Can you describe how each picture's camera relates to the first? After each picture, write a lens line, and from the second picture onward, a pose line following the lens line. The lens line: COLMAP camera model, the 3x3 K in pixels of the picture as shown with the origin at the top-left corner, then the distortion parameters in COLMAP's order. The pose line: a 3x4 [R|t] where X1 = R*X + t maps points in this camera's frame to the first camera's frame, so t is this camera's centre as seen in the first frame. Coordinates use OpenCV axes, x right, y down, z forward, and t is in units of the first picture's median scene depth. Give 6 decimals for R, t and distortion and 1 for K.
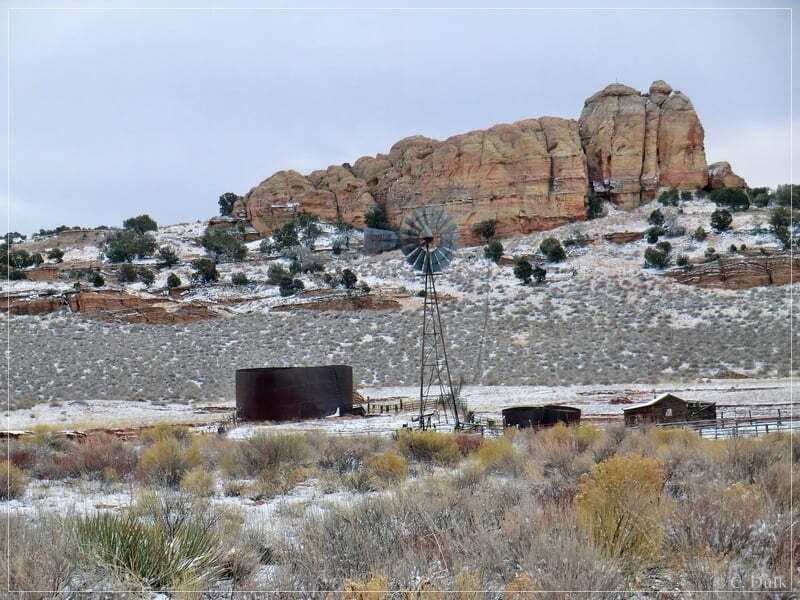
lens RADIAL K [[2450.7, 0, 400.2], [0, 2450.7, 300.3], [0, 0, 1]] dist [0.425077, 0.000000]
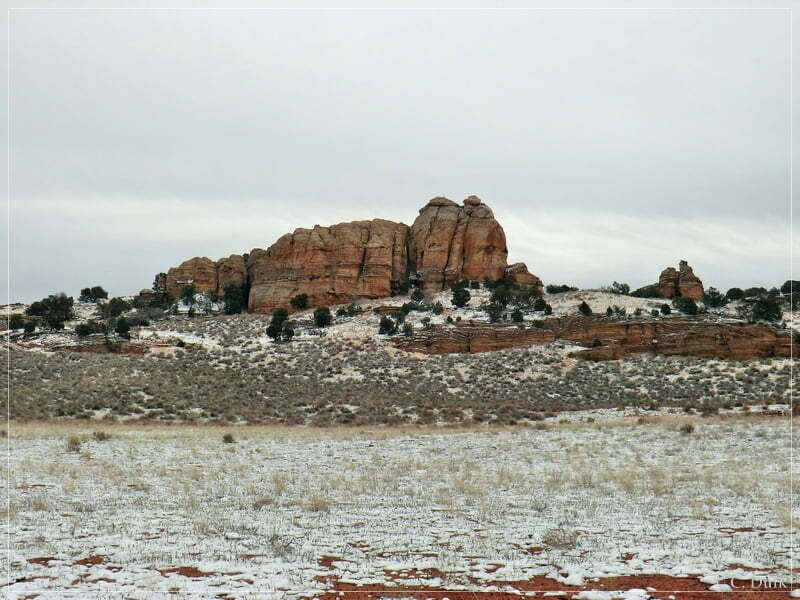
lens RADIAL K [[1277.0, 0, 399.7], [0, 1277.0, 299.9], [0, 0, 1]] dist [-0.007185, 0.000000]
pose [[0.986798, 0.049259, -0.154283, 0.174444], [-0.059623, 0.996213, -0.063283, 0.007016], [0.150582, 0.071646, 0.985998, 0.366846]]
